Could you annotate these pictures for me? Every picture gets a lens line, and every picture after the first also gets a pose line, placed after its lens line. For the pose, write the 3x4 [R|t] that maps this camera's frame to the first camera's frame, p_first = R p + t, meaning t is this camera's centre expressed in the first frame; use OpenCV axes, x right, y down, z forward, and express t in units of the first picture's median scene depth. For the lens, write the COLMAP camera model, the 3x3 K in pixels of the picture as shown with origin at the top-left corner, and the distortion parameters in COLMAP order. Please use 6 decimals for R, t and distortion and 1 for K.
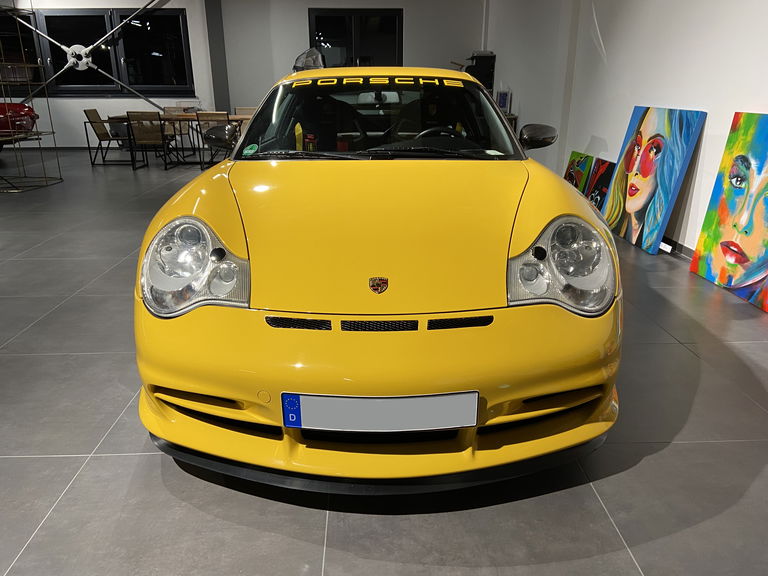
lens RADIAL K [[582.5, 0, 384.0], [0, 582.5, 288.0], [0, 0, 1]] dist [0.127602, -0.146700]
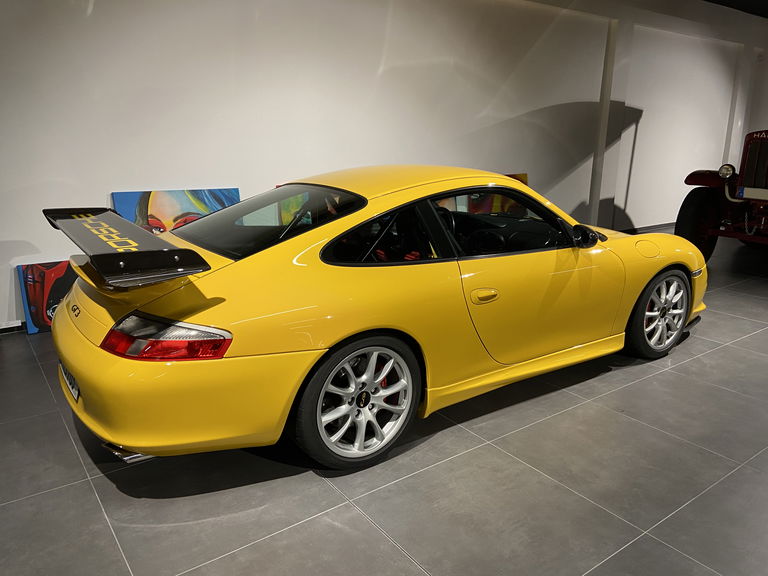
lens RADIAL K [[582.5, 0, 384.0], [0, 582.5, 288.0], [0, 0, 1]] dist [0.127602, -0.146700]
pose [[-0.571234, -0.210525, 0.793329, -0.896418], [0.258308, 0.871325, 0.417217, -0.689910], [-0.779082, 0.443251, -0.443350, 1.746627]]
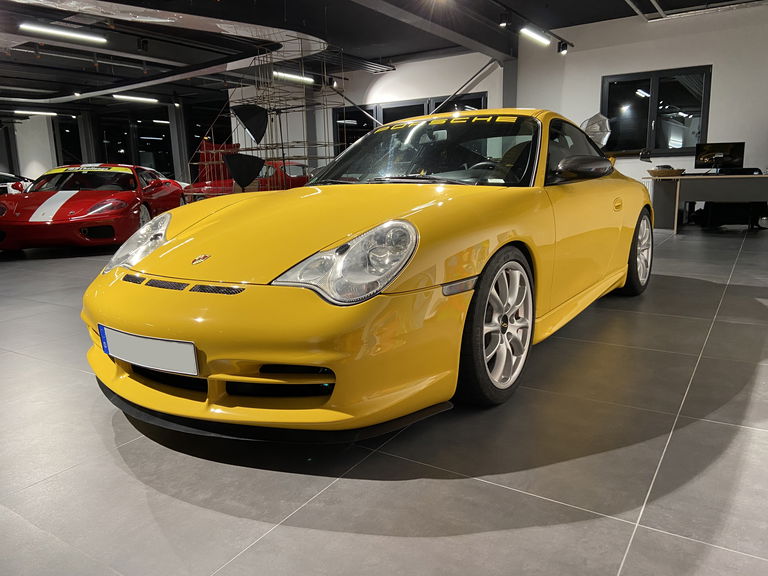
lens RADIAL K [[582.5, 0, 384.0], [0, 582.5, 288.0], [0, 0, 1]] dist [0.127602, -0.146700]
pose [[0.816236, 0.088776, -0.570857, 0.551457], [-0.160766, 0.983996, -0.076846, 0.046908], [0.554899, 0.154499, 0.817446, 0.111797]]
